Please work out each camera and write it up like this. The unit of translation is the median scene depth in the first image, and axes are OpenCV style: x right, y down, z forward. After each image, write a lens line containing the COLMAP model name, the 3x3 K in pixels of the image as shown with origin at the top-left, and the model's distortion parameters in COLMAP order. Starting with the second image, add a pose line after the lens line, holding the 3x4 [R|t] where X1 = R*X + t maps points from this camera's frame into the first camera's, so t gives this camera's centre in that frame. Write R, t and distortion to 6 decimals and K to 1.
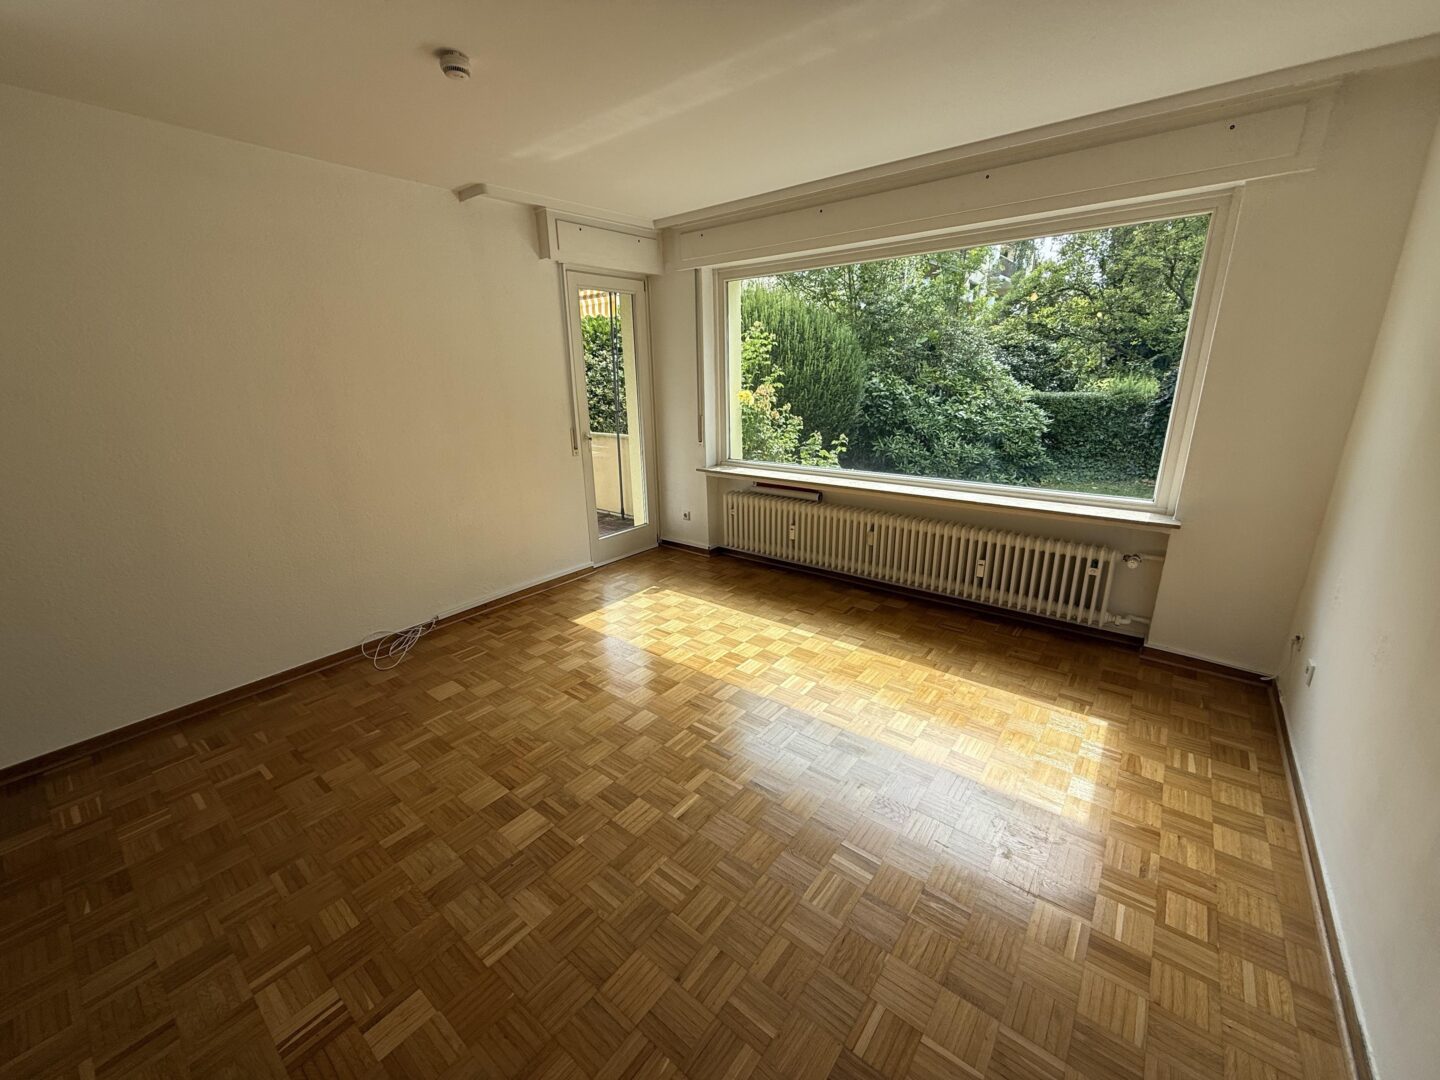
lens RADIAL K [[569.0, 0, 725.8], [0, 569.0, 540.4], [0, 0, 1]] dist [0.000478, -0.000559]
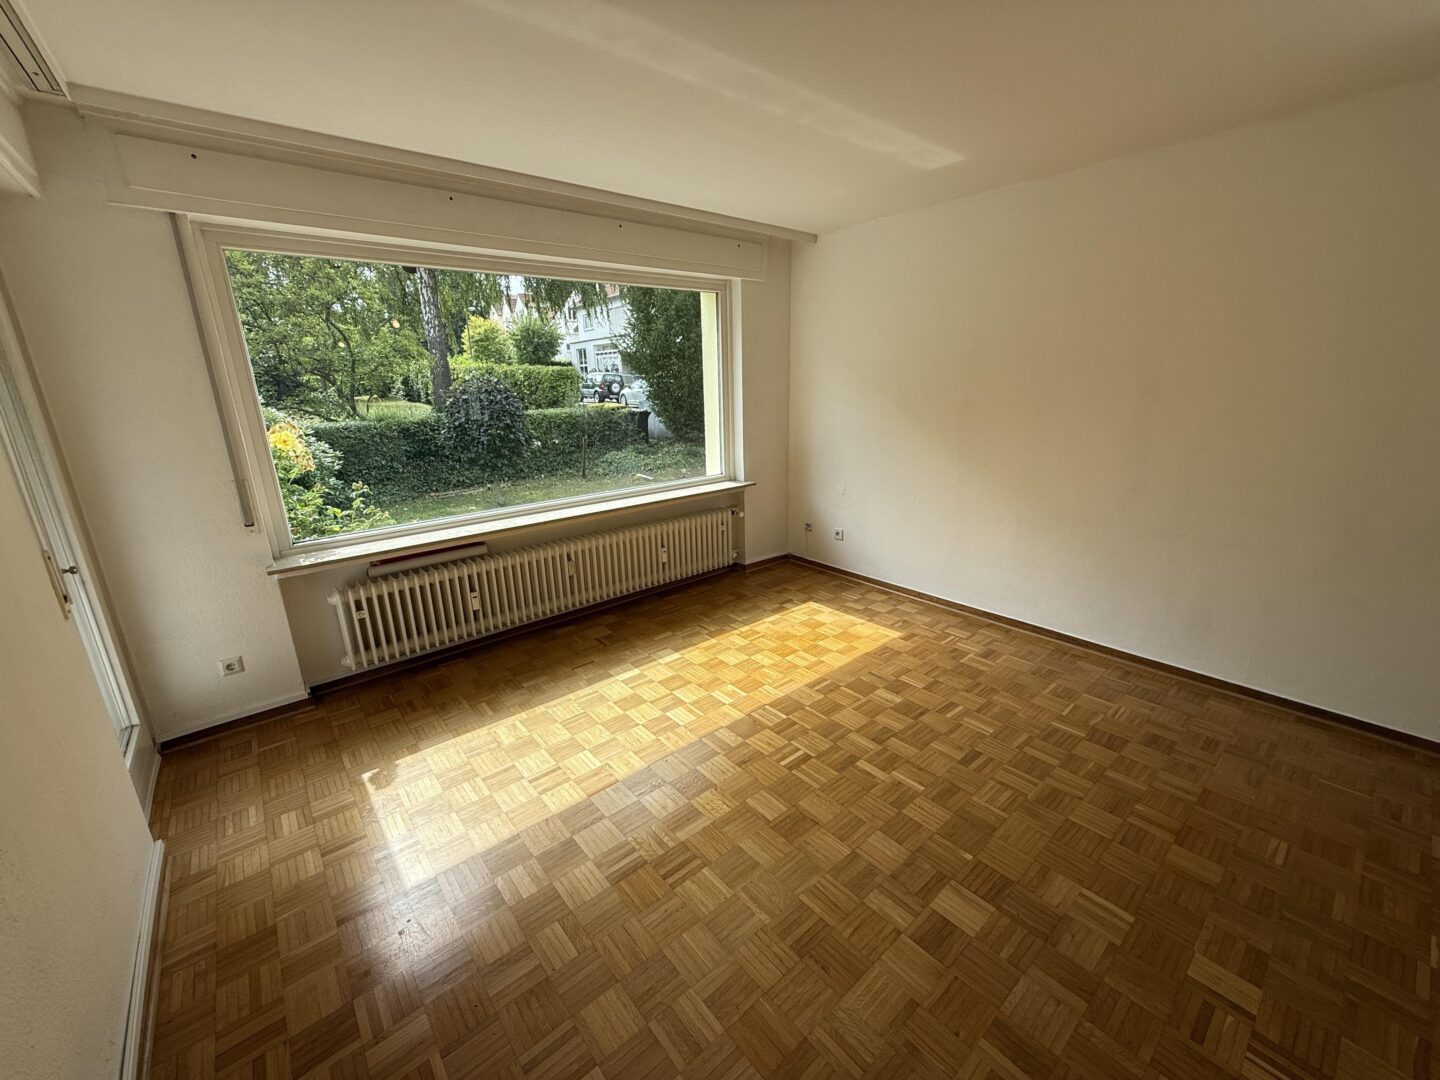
lens RADIAL K [[569.0, 0, 710.3], [0, 569.0, 540.6], [0, 0, 1]] dist [0.000478, -0.000559]
pose [[0.213257, -0.253175, 0.943623, -0.697130], [0.302728, 0.935429, 0.182561, -0.179329], [-0.928912, 0.246729, 0.276130, 0.620087]]
